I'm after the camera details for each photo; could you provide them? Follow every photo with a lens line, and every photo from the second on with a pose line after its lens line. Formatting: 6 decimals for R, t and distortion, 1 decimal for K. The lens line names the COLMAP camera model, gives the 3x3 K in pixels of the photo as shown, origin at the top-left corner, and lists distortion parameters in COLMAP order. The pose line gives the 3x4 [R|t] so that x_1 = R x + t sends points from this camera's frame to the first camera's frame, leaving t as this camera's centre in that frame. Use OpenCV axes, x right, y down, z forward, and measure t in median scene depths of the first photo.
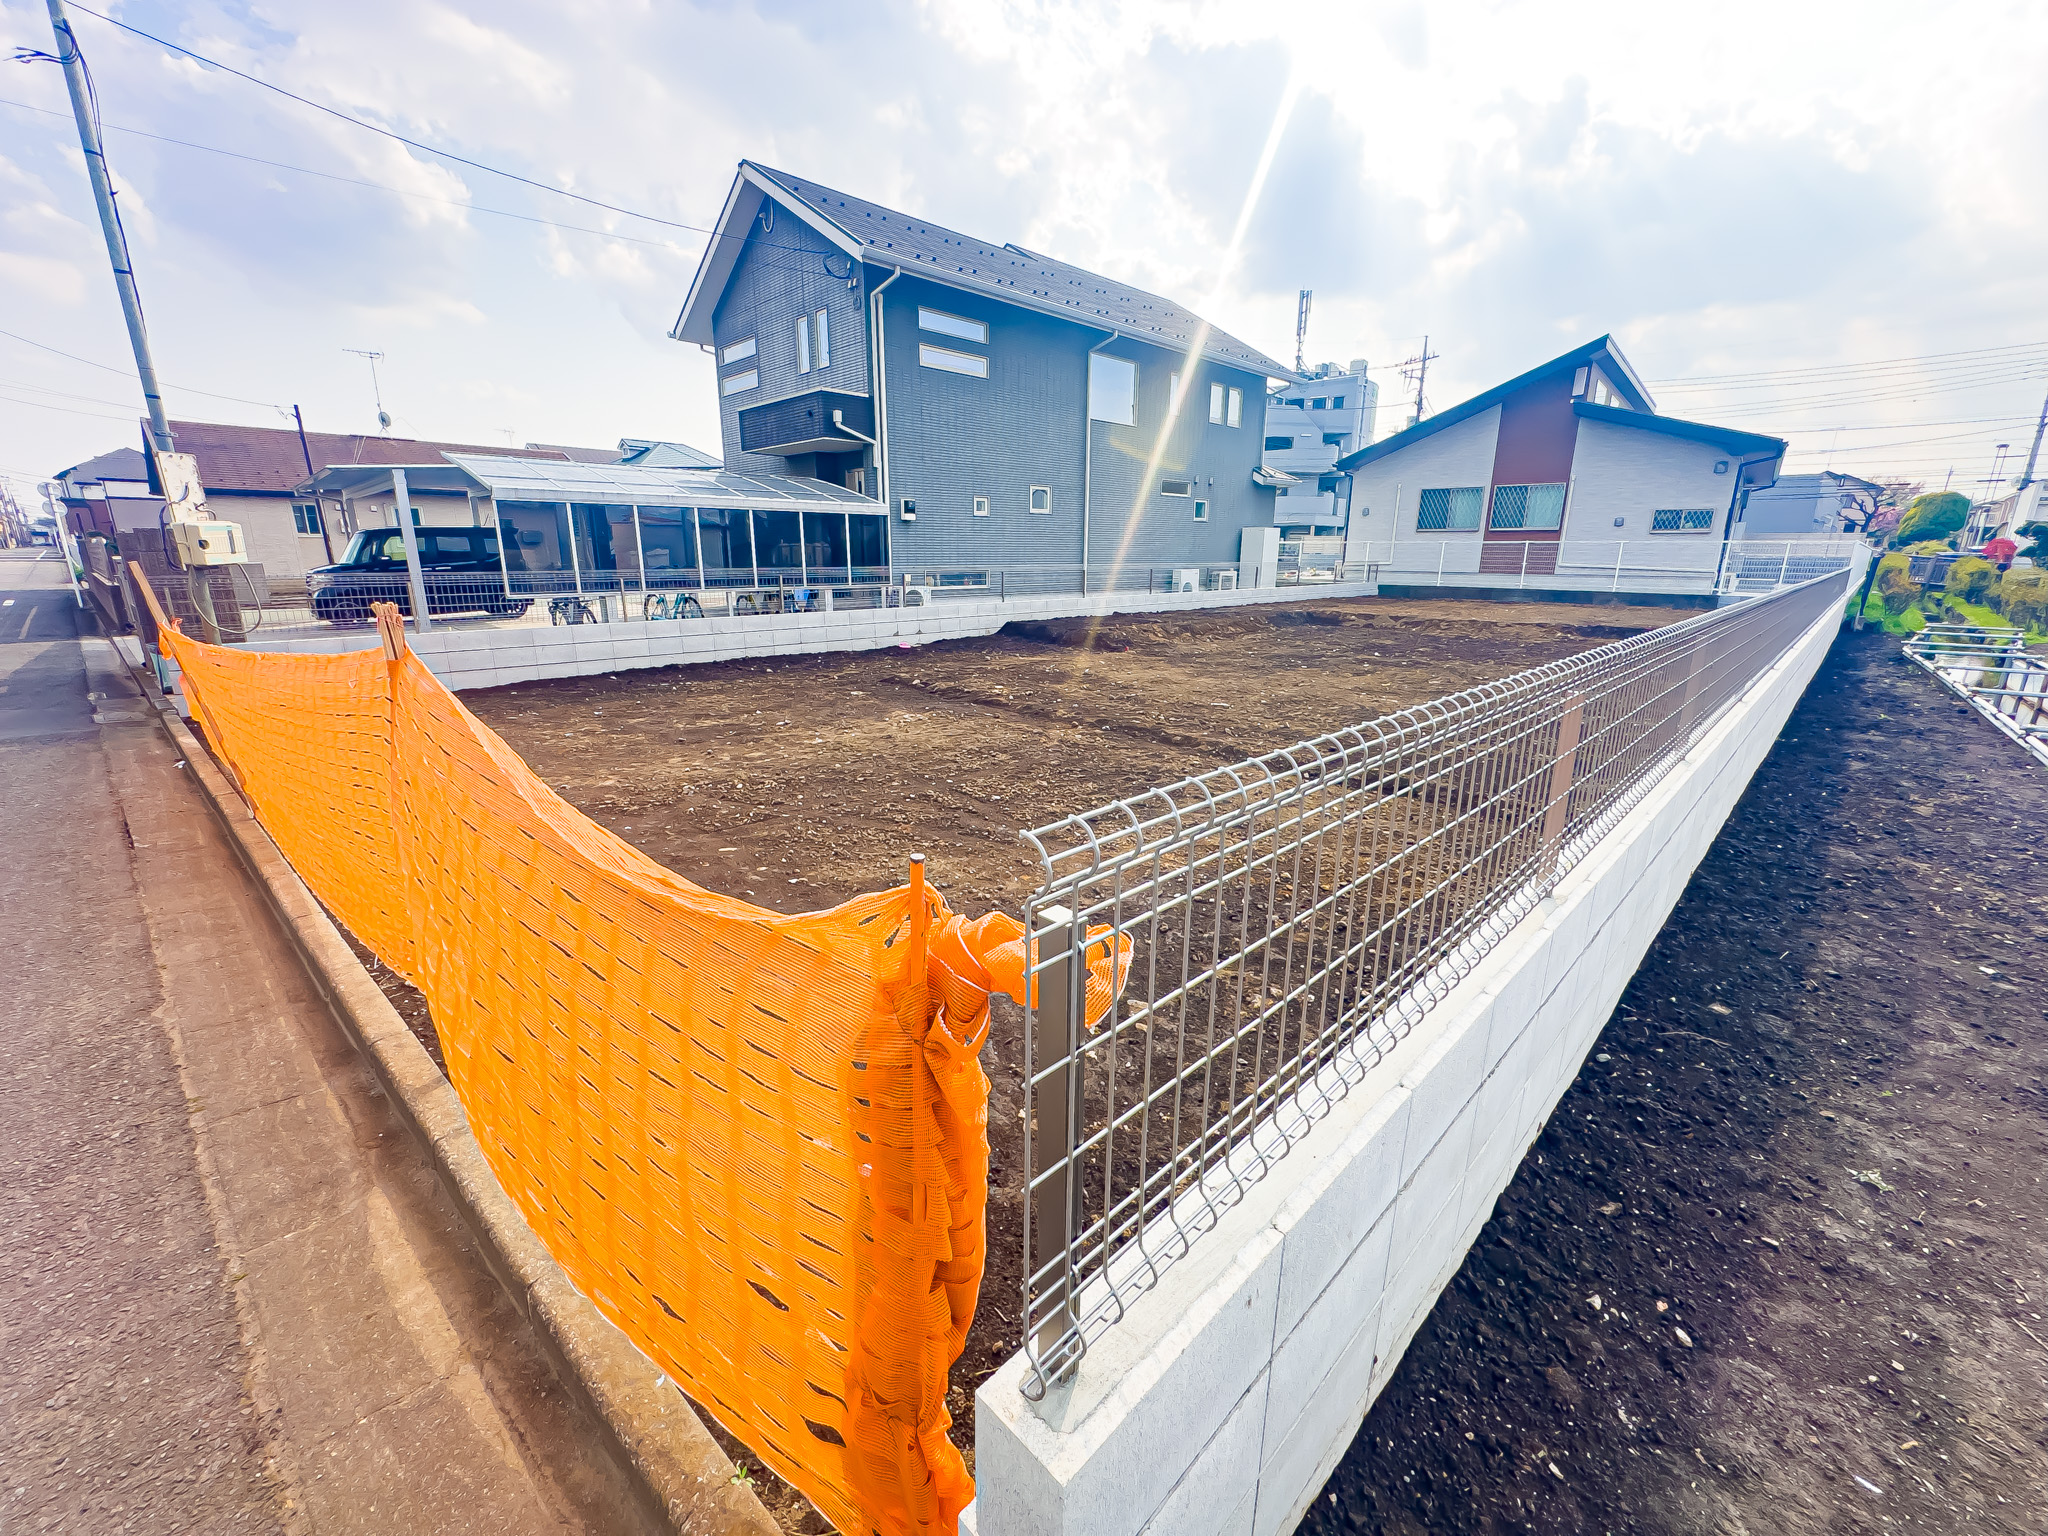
lens RADIAL K [[823.6, 0, 1015.6], [0, 823.6, 765.4], [0, 0, 1]] dist [-0.004747, 0.000891]
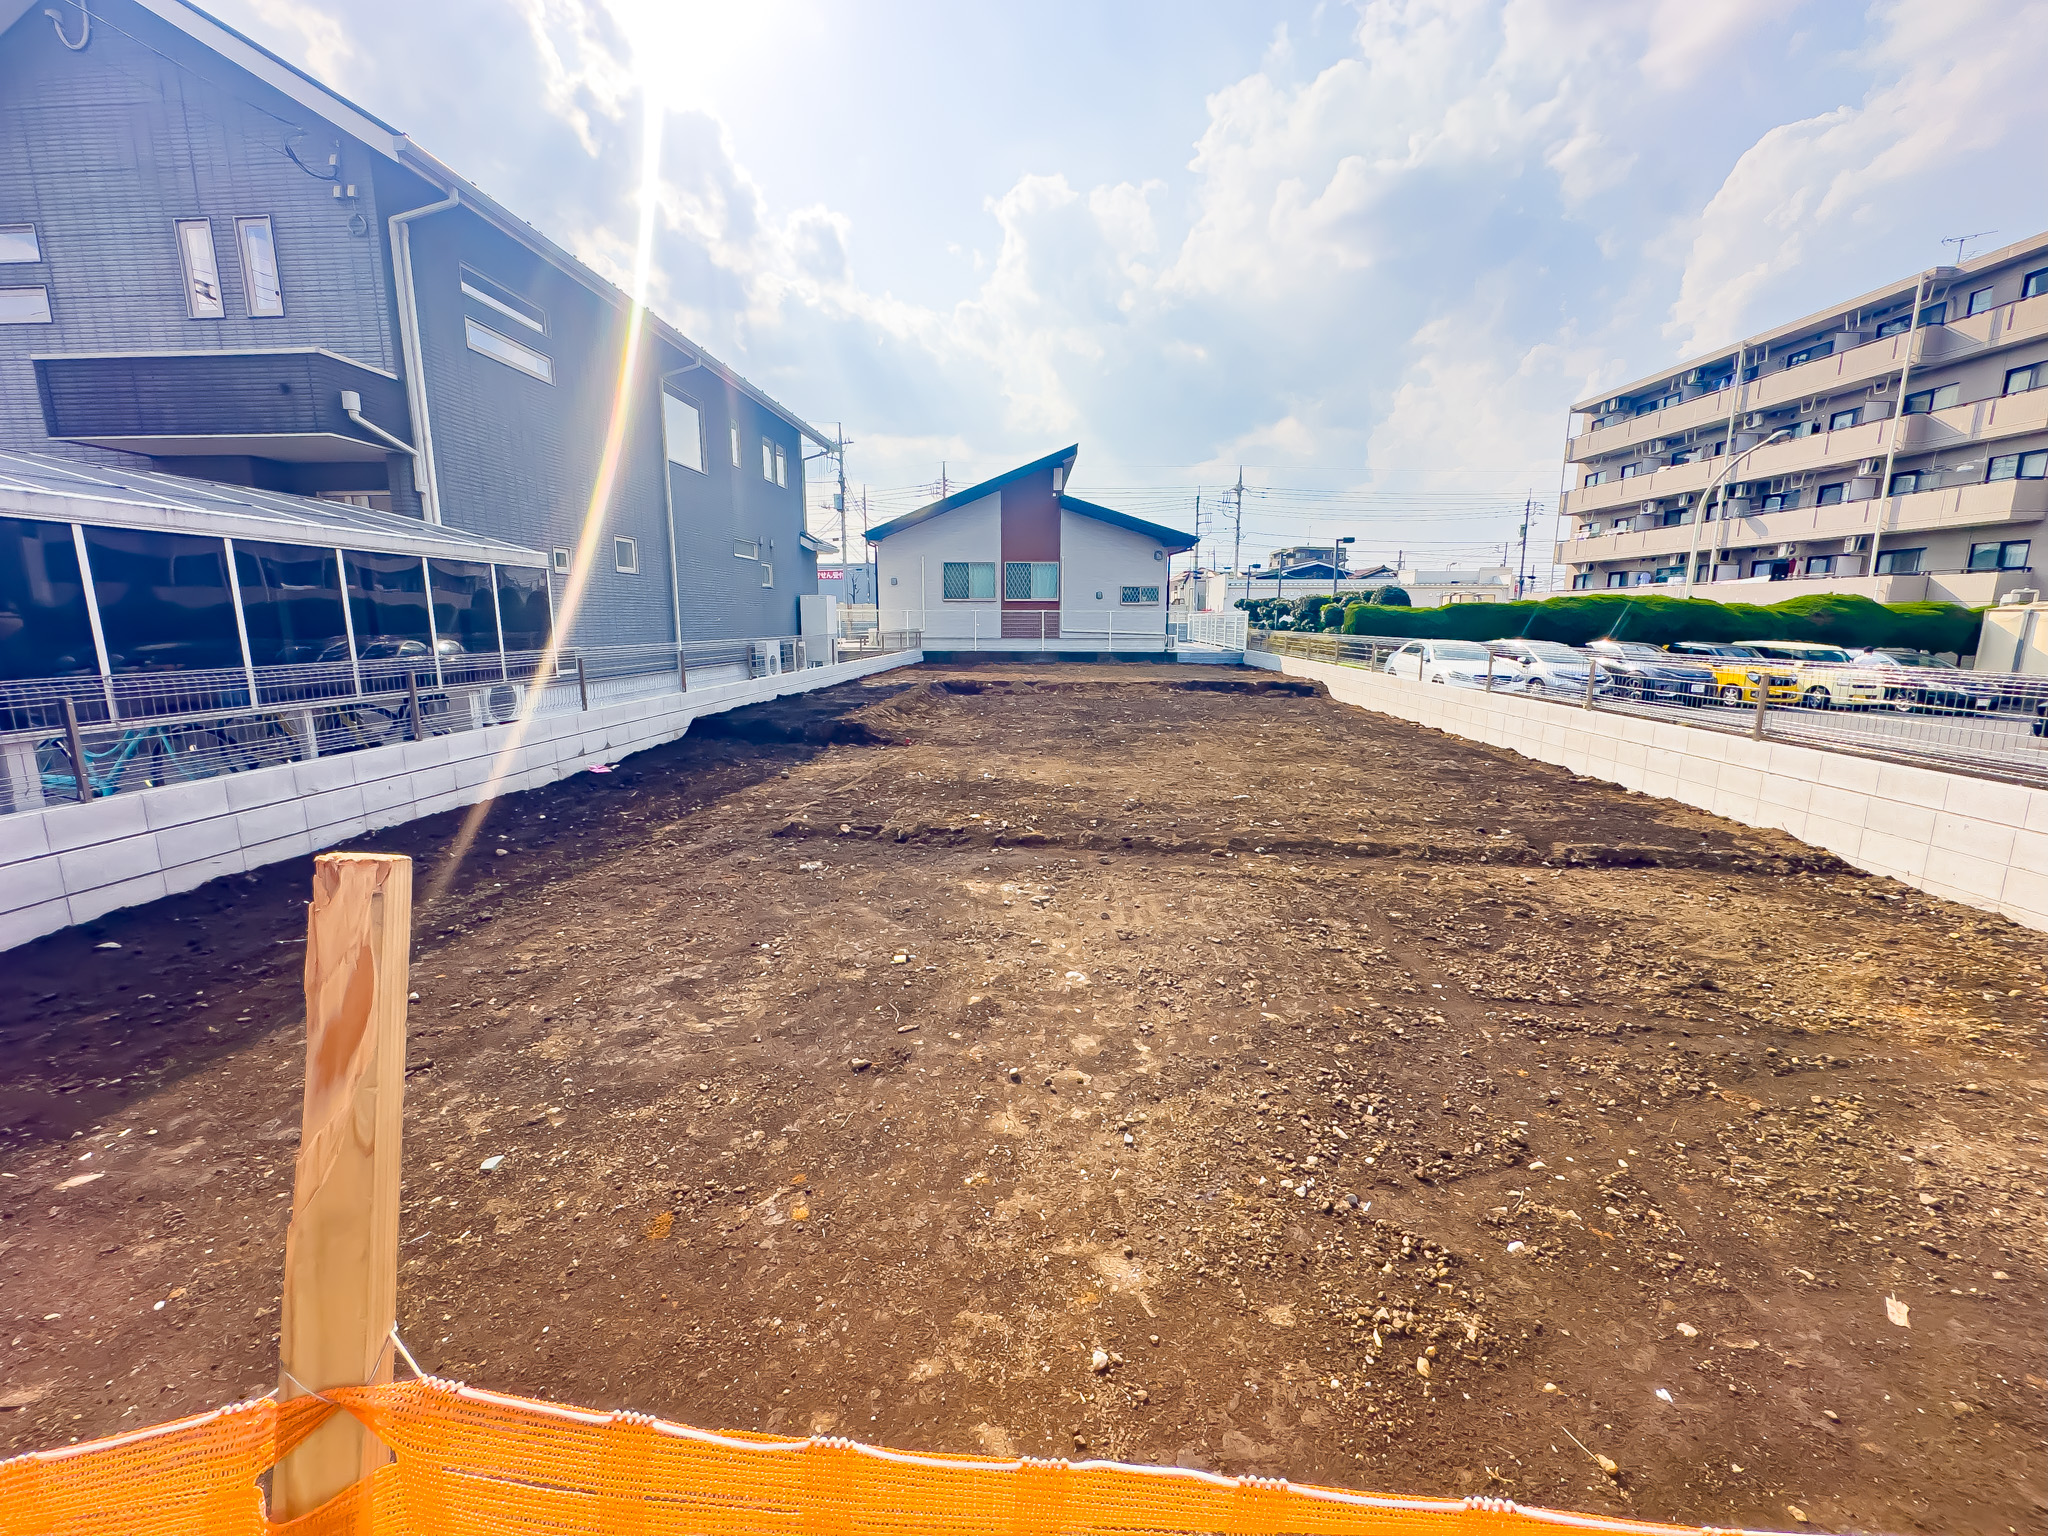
lens RADIAL K [[823.6, 0, 1024.7], [0, 823.6, 761.2], [0, 0, 1]] dist [-0.004747, 0.000891]
pose [[0.742476, -0.116261, 0.659707, -0.242456], [0.169805, 0.985323, -0.017465, -0.066203], [-0.647994, 0.124989, 0.751320, 0.238805]]
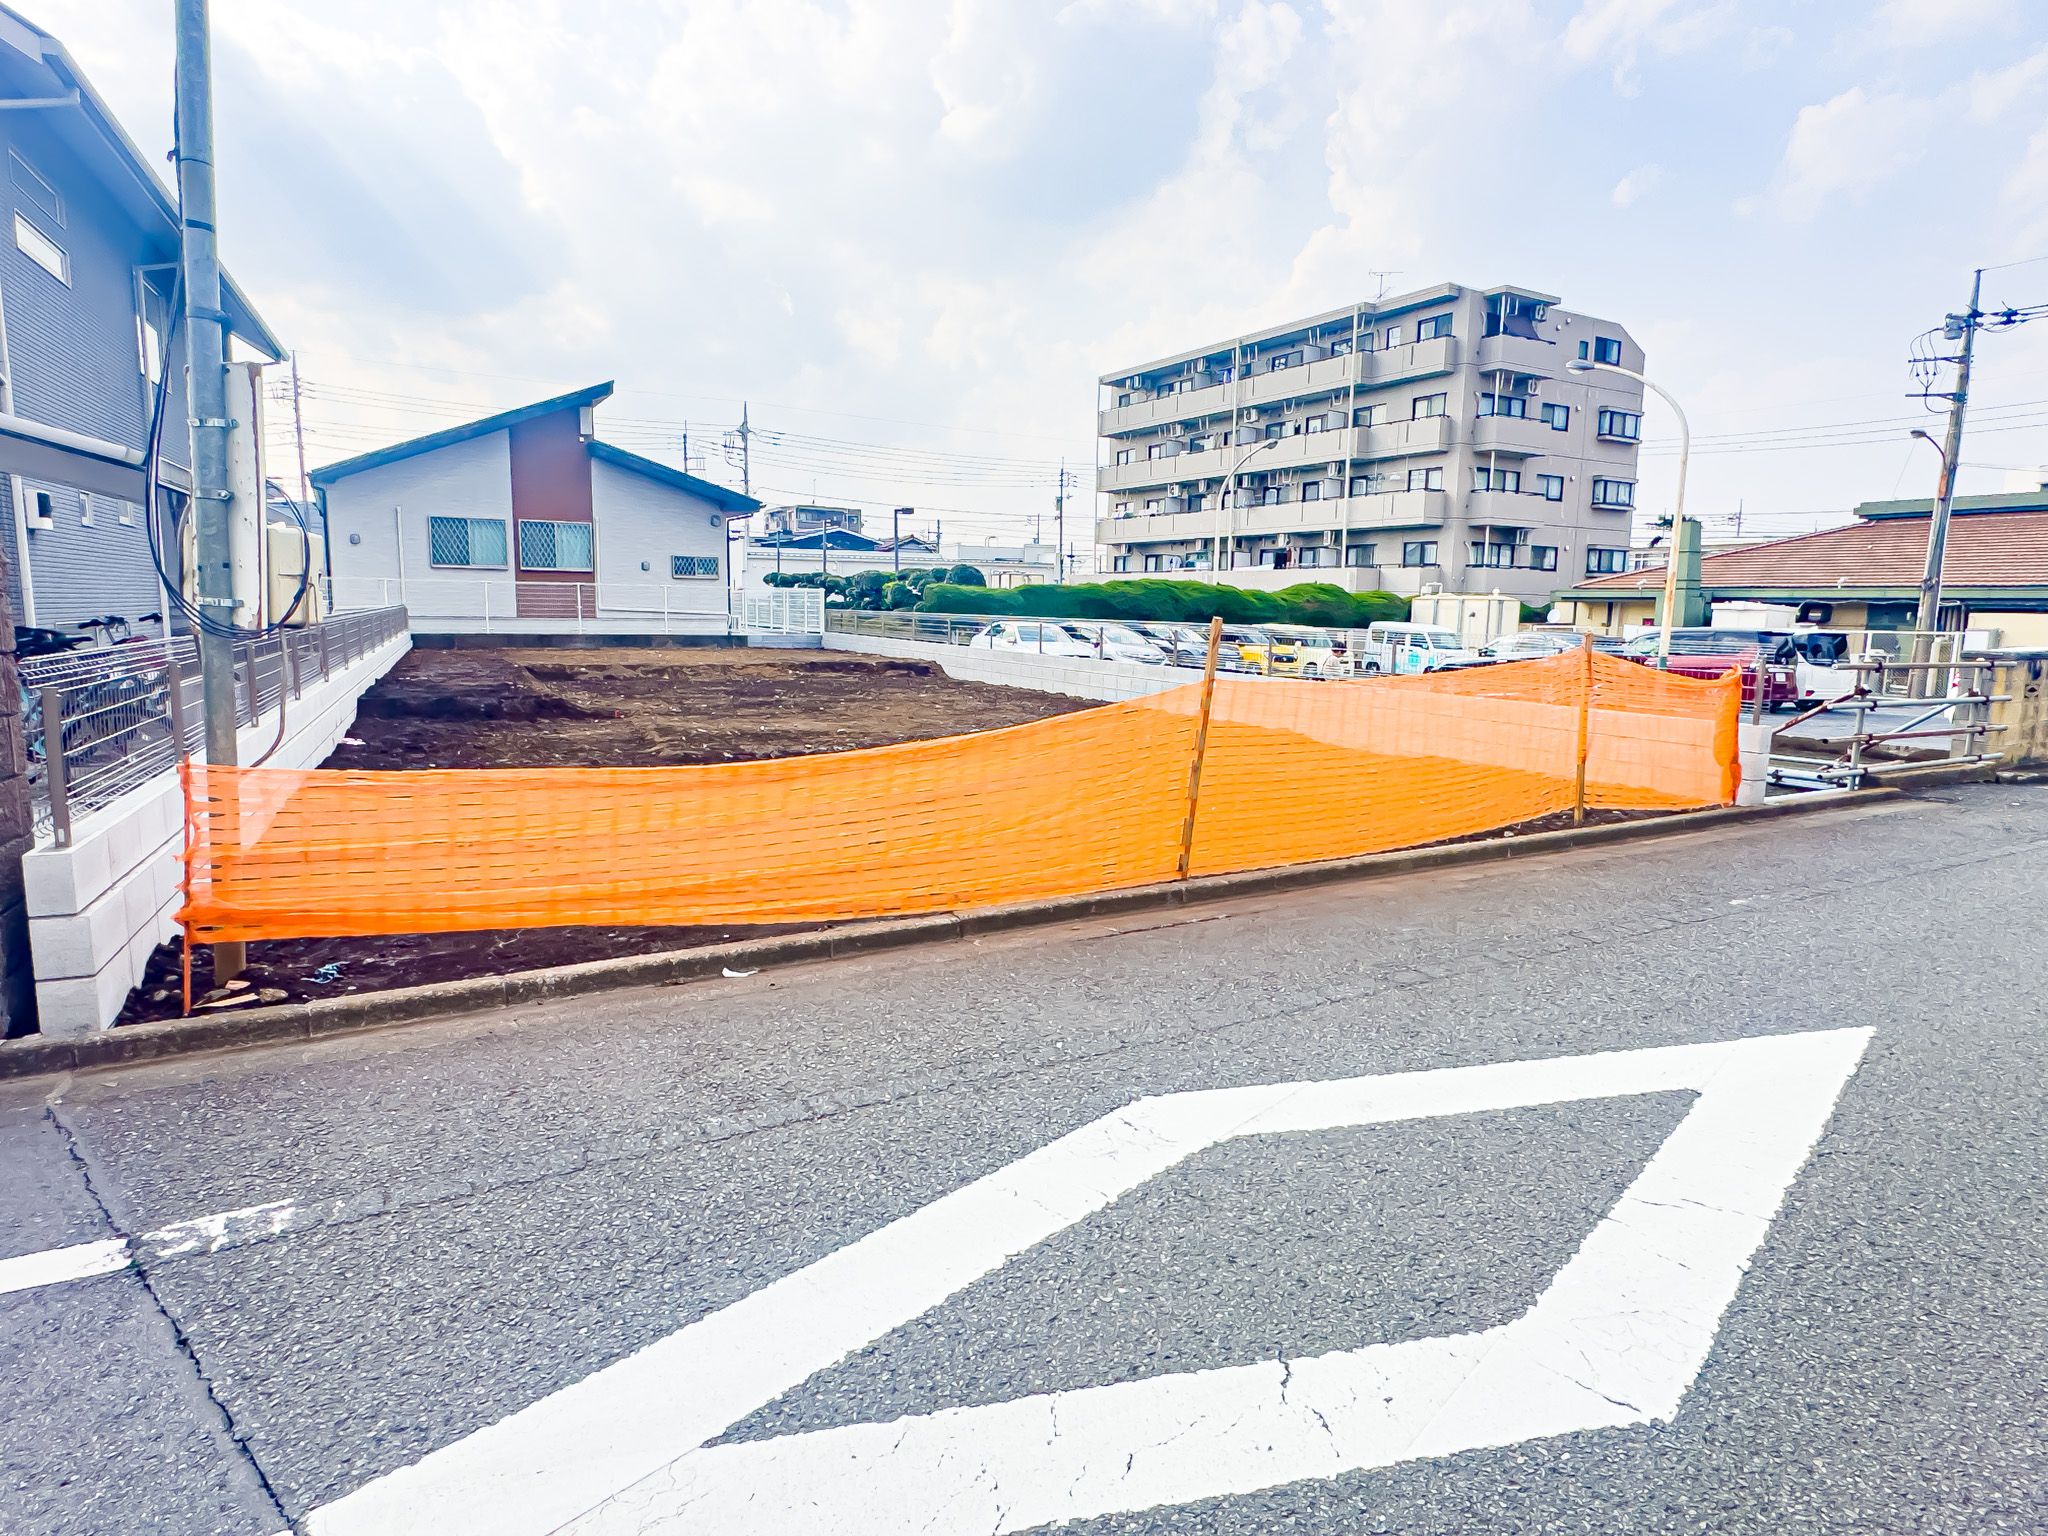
lens RADIAL K [[1155.3, 0, 1033.1], [0, 1155.3, 773.5], [0, 0, 1]] dist [-0.012539, 0.006278]
pose [[0.309682, -0.137060, 0.940910, -0.621315], [0.225501, 0.971912, 0.067356, -0.051273], [-0.923713, 0.191318, 0.331891, 0.192542]]
